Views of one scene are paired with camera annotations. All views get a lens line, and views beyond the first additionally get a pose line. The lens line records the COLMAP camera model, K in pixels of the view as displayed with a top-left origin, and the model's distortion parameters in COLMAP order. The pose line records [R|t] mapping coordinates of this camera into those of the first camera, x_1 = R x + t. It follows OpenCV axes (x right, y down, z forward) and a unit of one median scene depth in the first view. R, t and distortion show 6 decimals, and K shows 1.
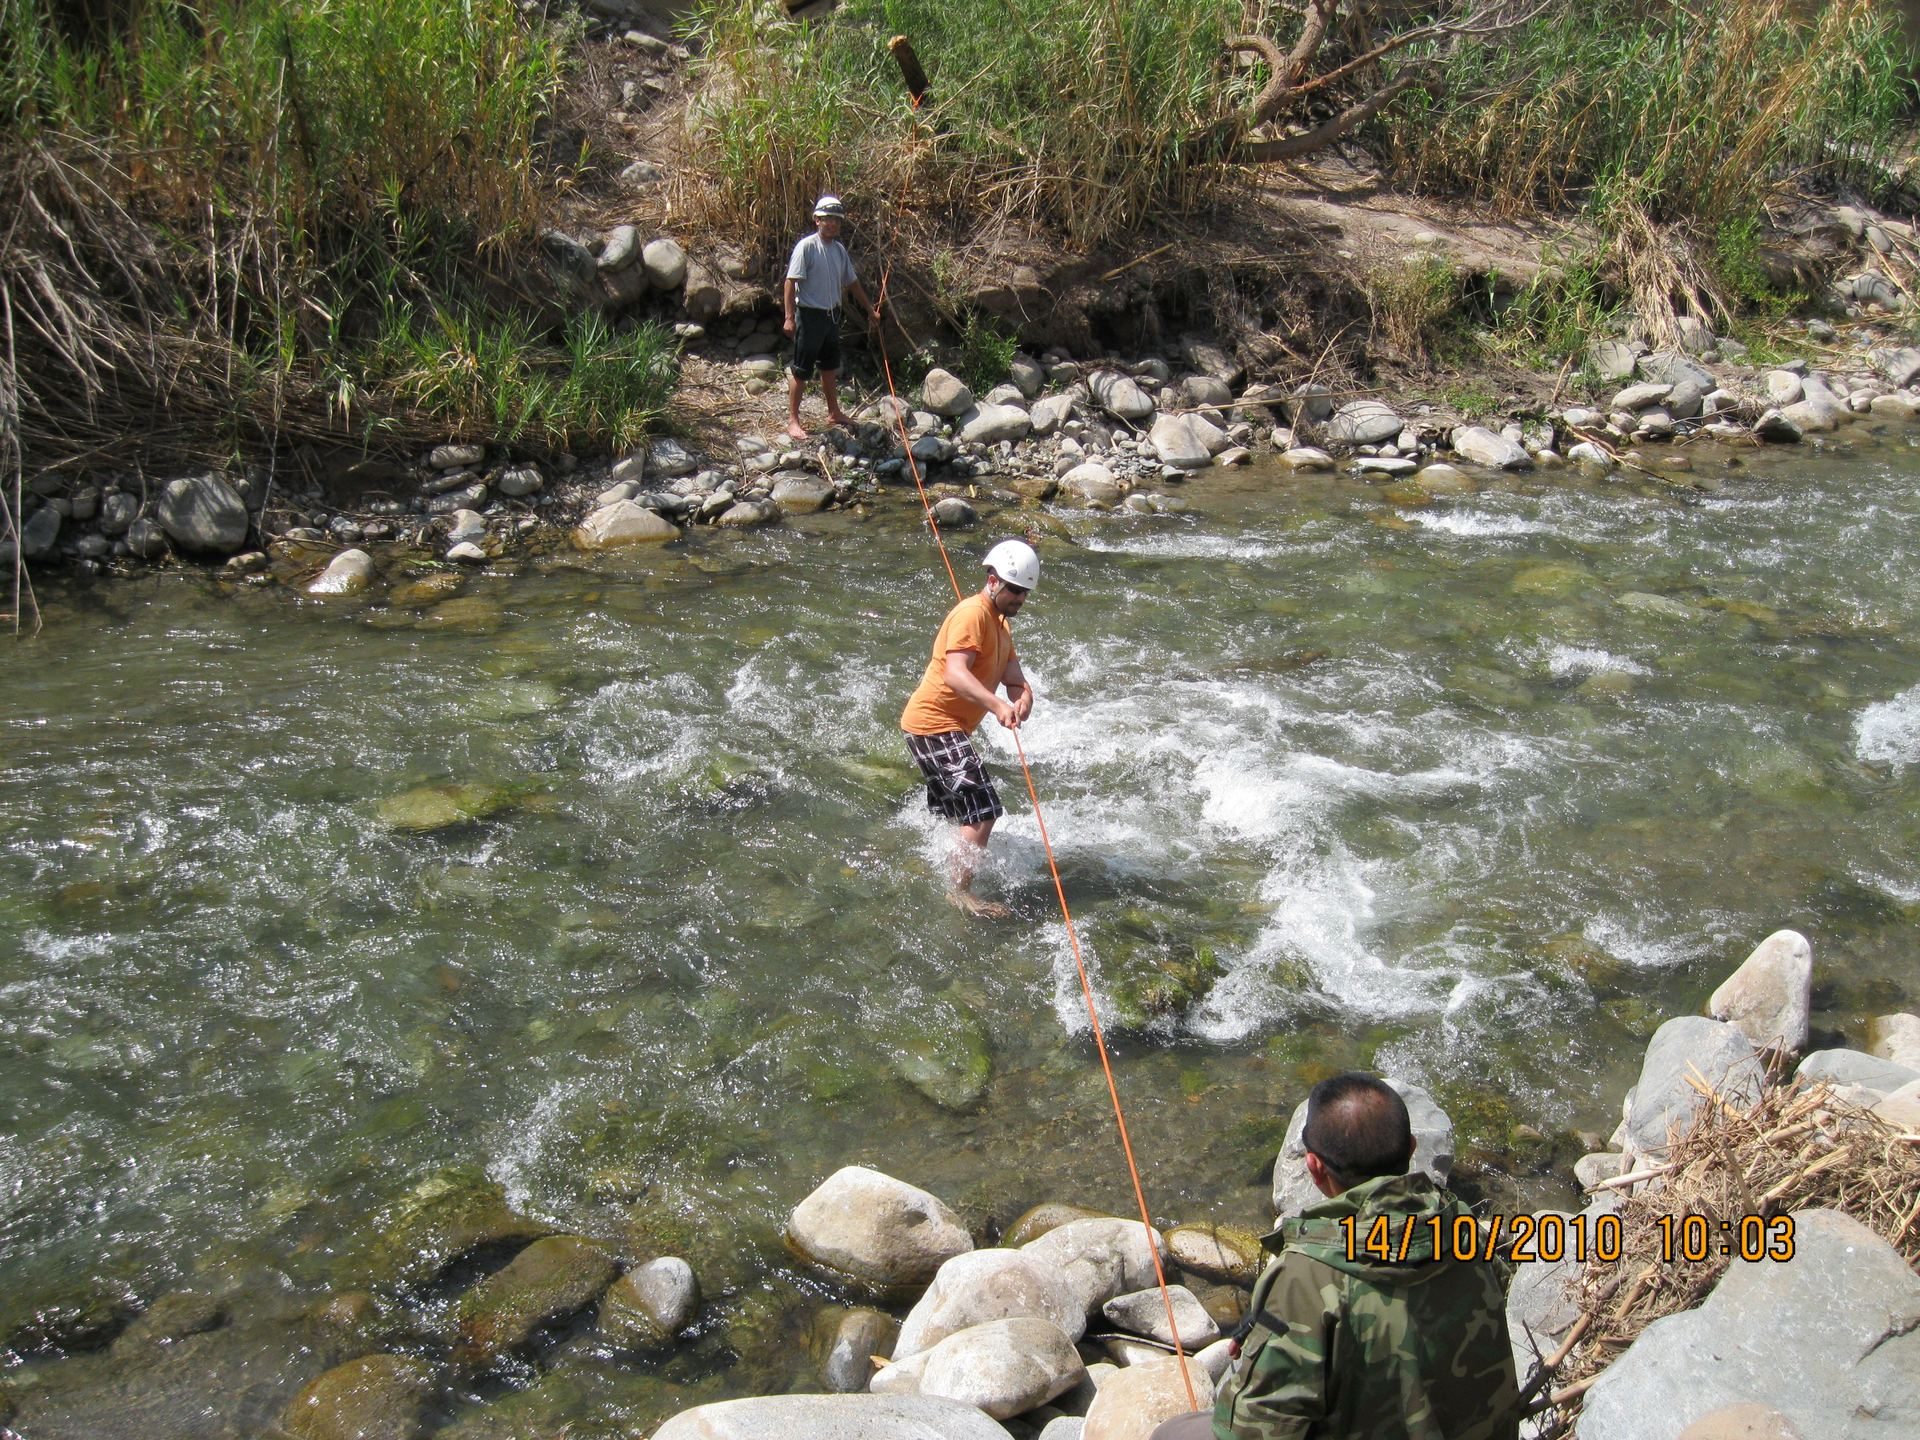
lens RADIAL K [[1976.0, 0, 933.1], [0, 1976.0, 711.1], [0, 0, 1]] dist [-0.131752, 0.063968]
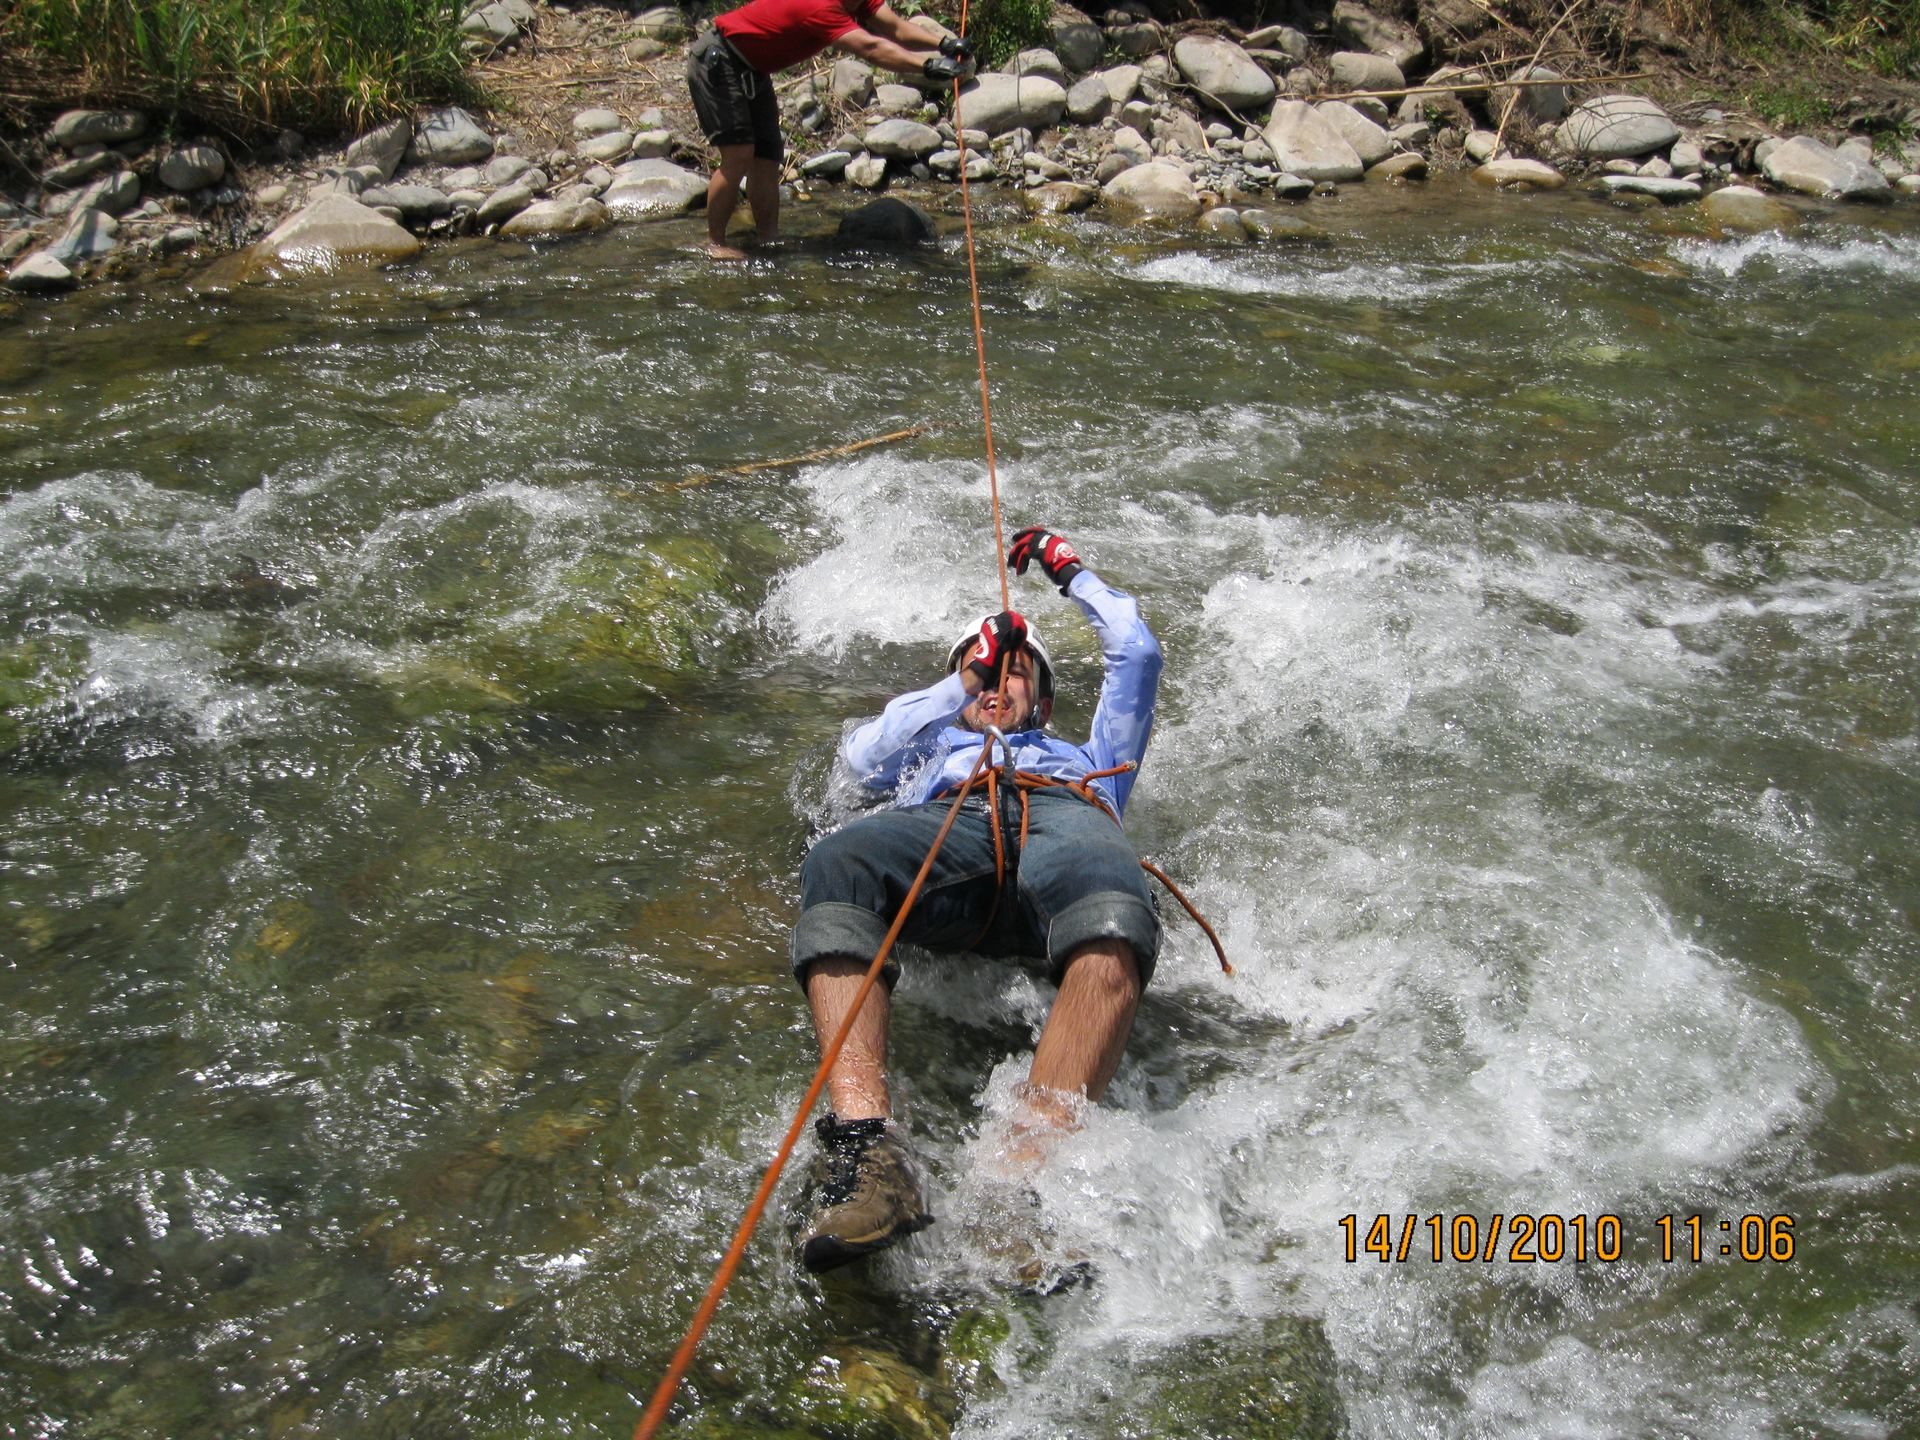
lens RADIAL K [[1976.0, 0, 933.1], [0, 1976.0, 711.1], [0, 0, 1]] dist [-0.131752, 0.063968]
pose [[0.992809, 0.035974, -0.114175, 0.082416], [-0.028227, 0.997234, 0.068760, 0.004088], [0.116332, -0.065043, 0.991078, 0.362166]]
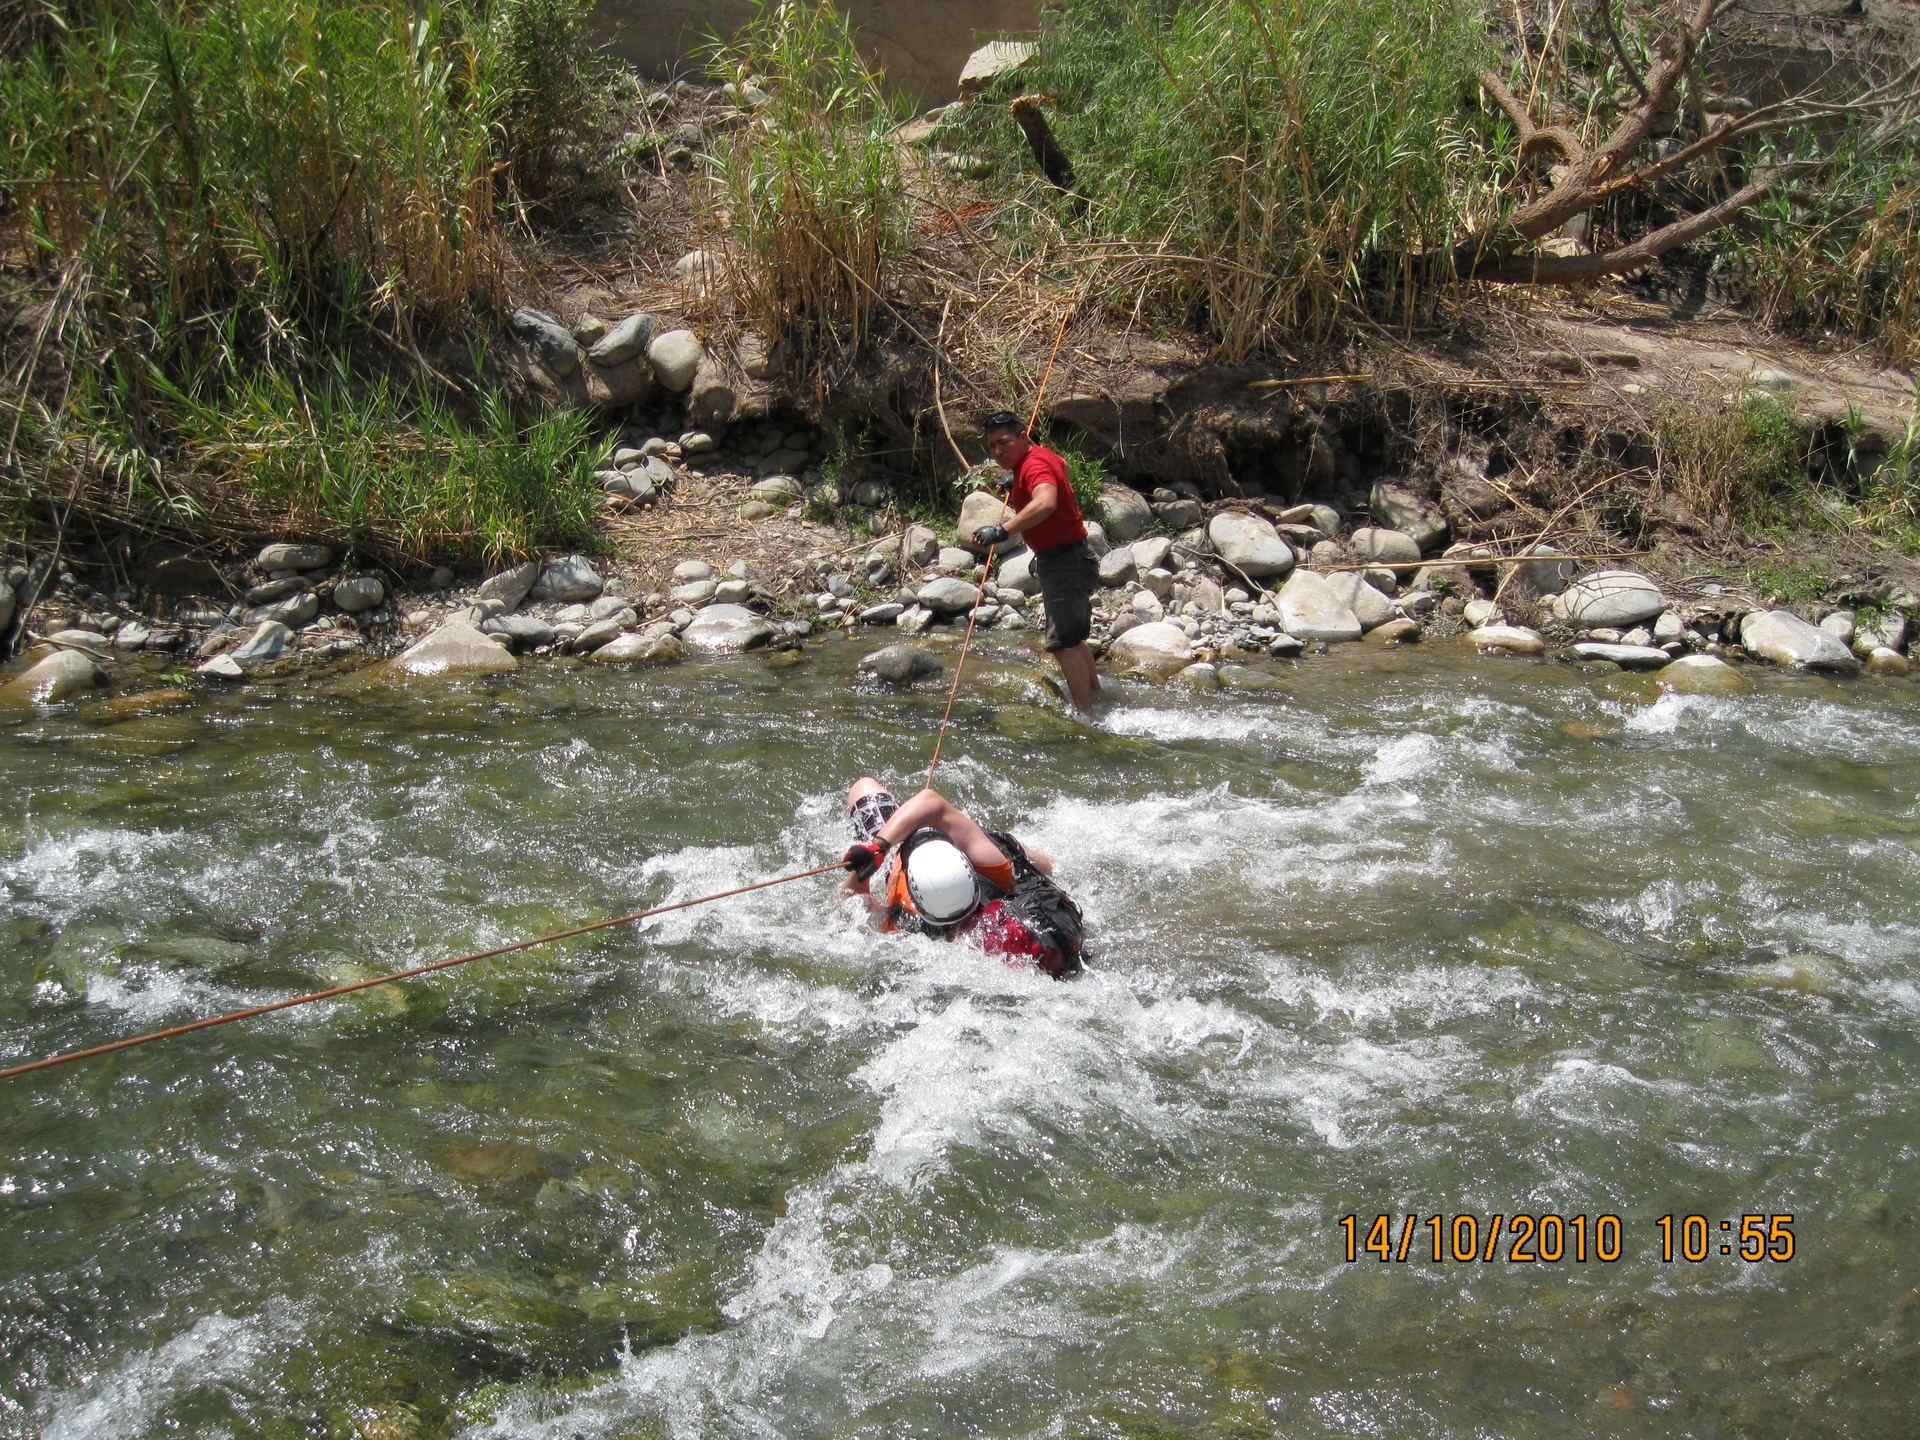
lens RADIAL K [[1976.0, 0, 933.1], [0, 1976.0, 711.1], [0, 0, 1]] dist [-0.131752, 0.063968]
pose [[0.960799, 0.055874, -0.271557, 0.186410], [-0.094224, 0.986987, -0.130298, 0.005885], [0.260743, 0.150778, 0.953561, 0.291481]]
